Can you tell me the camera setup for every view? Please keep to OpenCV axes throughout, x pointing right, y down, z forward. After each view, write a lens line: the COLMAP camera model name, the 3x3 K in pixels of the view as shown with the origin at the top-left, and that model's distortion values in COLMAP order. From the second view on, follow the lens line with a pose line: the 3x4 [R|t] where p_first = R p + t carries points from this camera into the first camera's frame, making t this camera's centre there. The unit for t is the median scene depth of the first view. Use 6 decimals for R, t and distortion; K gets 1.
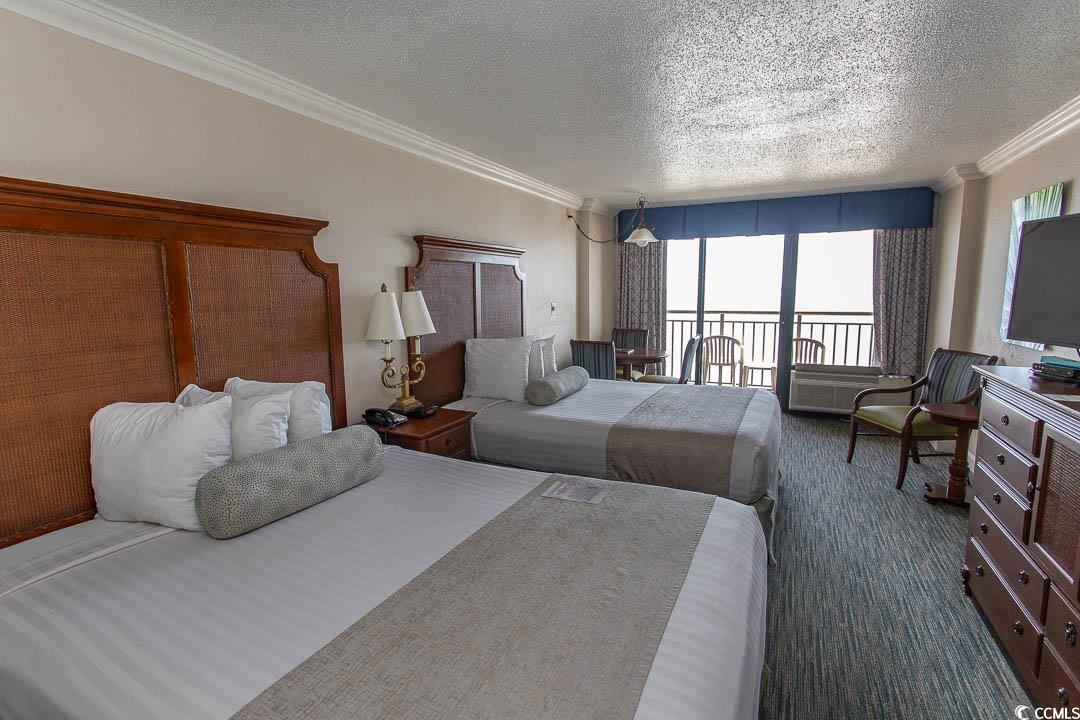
lens RADIAL K [[513.6, 0, 537.5], [0, 513.6, 353.5], [0, 0, 1]] dist [0.003284, 0.000612]
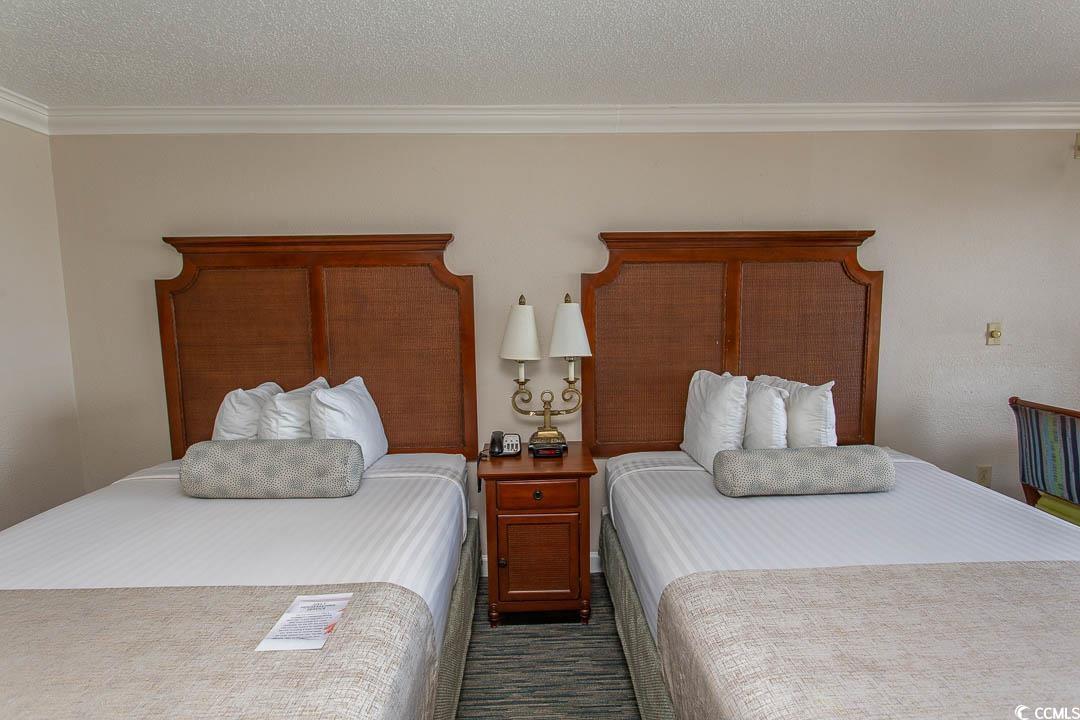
lens RADIAL K [[518.4, 0, 540.0], [0, 518.4, 360.0], [0, 0, 1]] dist [-0.061530, -0.000370]
pose [[0.477612, 0.129187, -0.869021, 0.305278], [-0.103640, 0.990508, 0.090287, -0.066837], [0.872437, 0.046944, 0.486467, 0.368541]]
